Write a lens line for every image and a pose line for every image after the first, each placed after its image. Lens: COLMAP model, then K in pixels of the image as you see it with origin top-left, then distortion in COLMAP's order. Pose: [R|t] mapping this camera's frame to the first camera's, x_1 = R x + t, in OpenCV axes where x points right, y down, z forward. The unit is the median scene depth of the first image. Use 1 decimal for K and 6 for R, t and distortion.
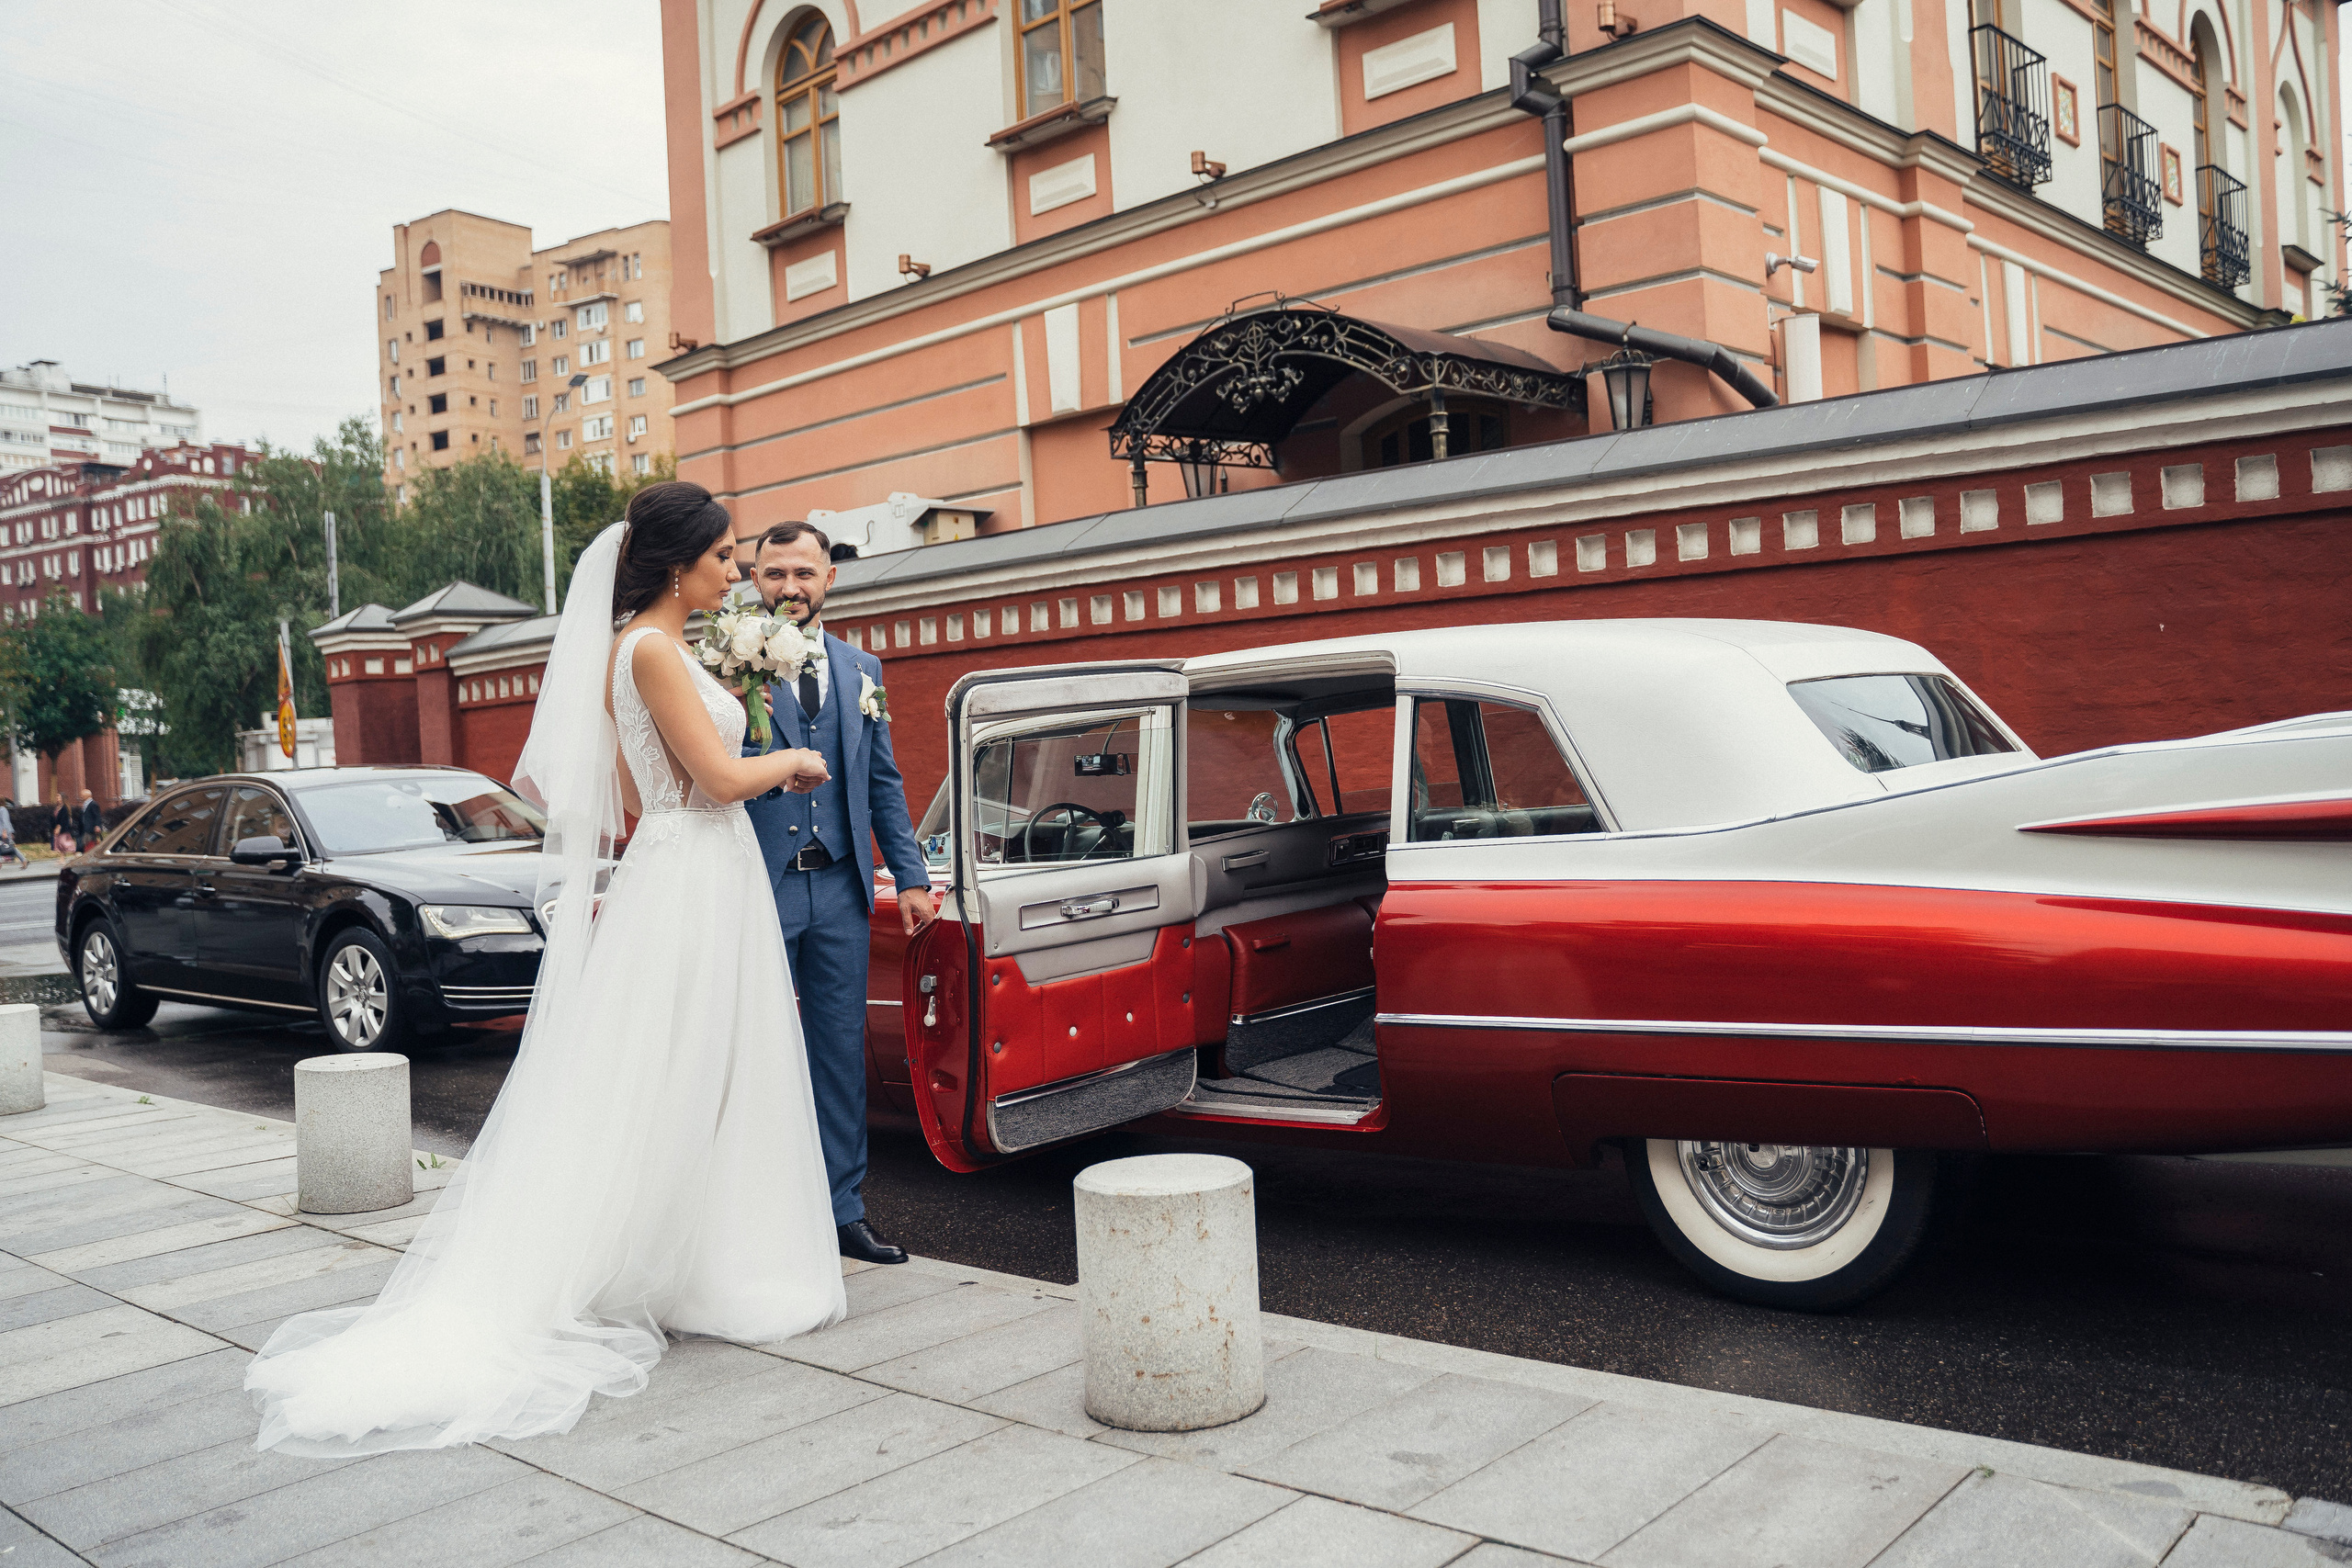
lens RADIAL K [[1965.7, 0, 1185.6], [0, 1965.7, 787.8], [0, 0, 1]] dist [-0.122122, 0.110394]
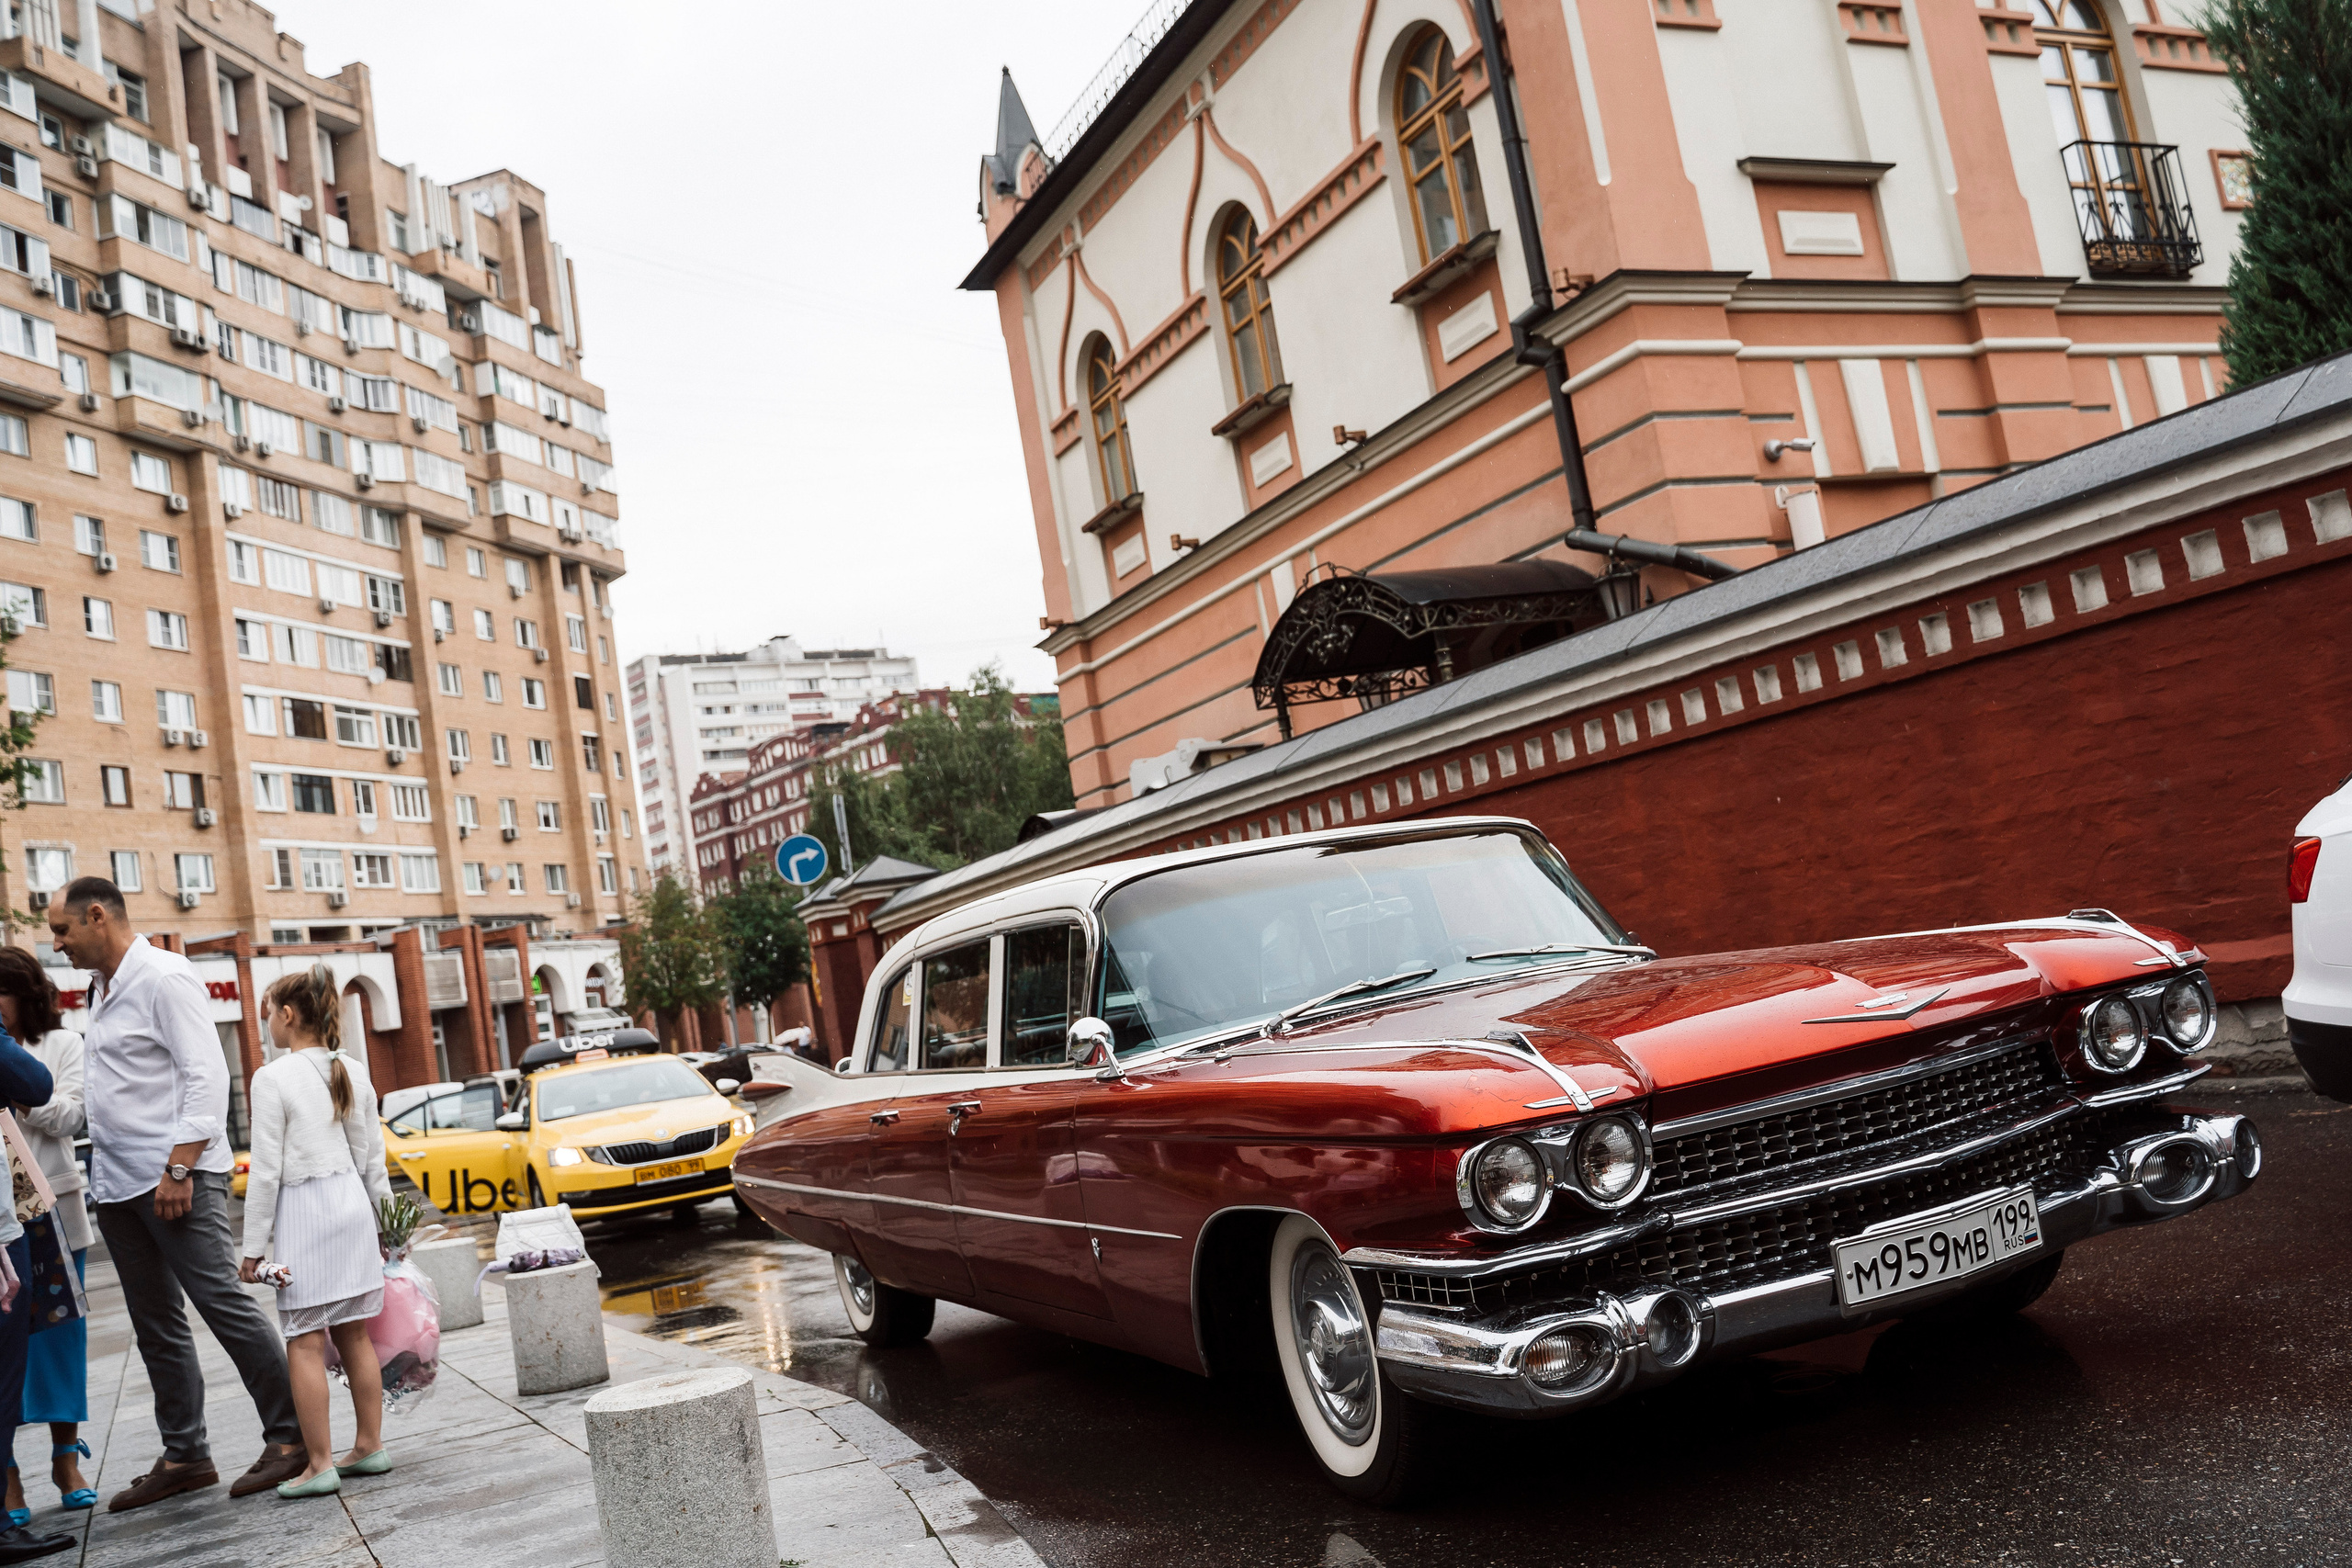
lens RADIAL K [[2045.5, 0, 1176.0], [0, 2045.5, 784.0], [0, 0, 1]] dist [-0.093483, 0.008459]
pose [[0.927748, -0.137973, -0.346767, 0.253446], [0.110122, 0.988988, -0.098878, -0.004034], [0.356590, 0.053547, 0.932725, -0.133078]]
